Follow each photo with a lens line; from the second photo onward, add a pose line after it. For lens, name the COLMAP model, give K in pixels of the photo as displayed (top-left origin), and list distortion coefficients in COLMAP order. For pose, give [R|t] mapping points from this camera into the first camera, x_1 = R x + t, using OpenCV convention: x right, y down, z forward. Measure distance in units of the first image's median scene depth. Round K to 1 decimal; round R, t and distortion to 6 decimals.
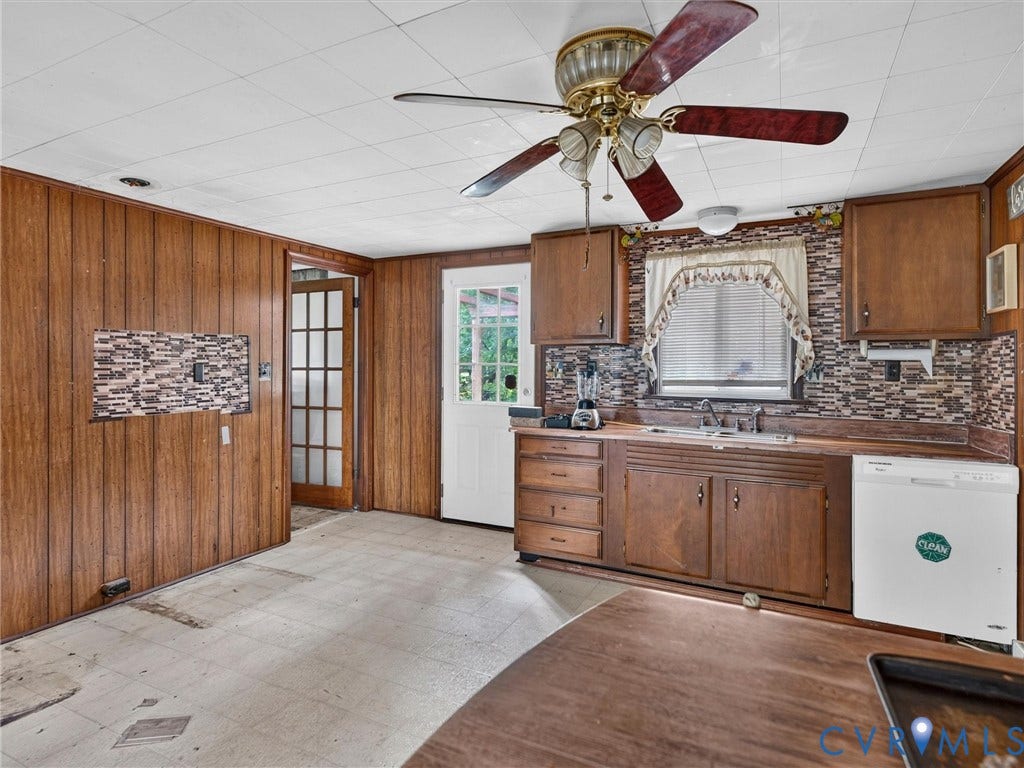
lens RADIAL K [[543.4, 0, 512.0], [0, 543.4, 384.0], [0, 0, 1]] dist [-0.042662, -0.000241]
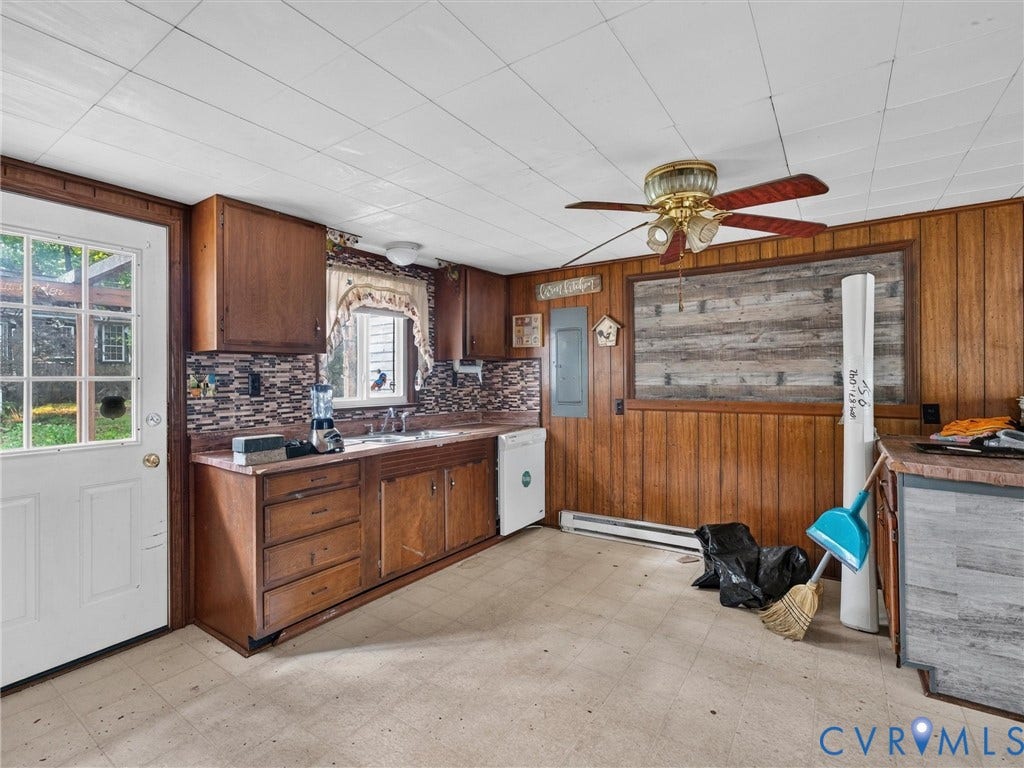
lens RADIAL K [[490.9, 0, 493.0], [0, 490.9, 384.1], [0, 0, 1]] dist [-0.000717, -0.000166]
pose [[0.152627, -0.019781, 0.988086, -0.611544], [0.037998, 0.999178, 0.014133, -0.026800], [-0.987553, 0.035388, 0.153254, 0.619132]]
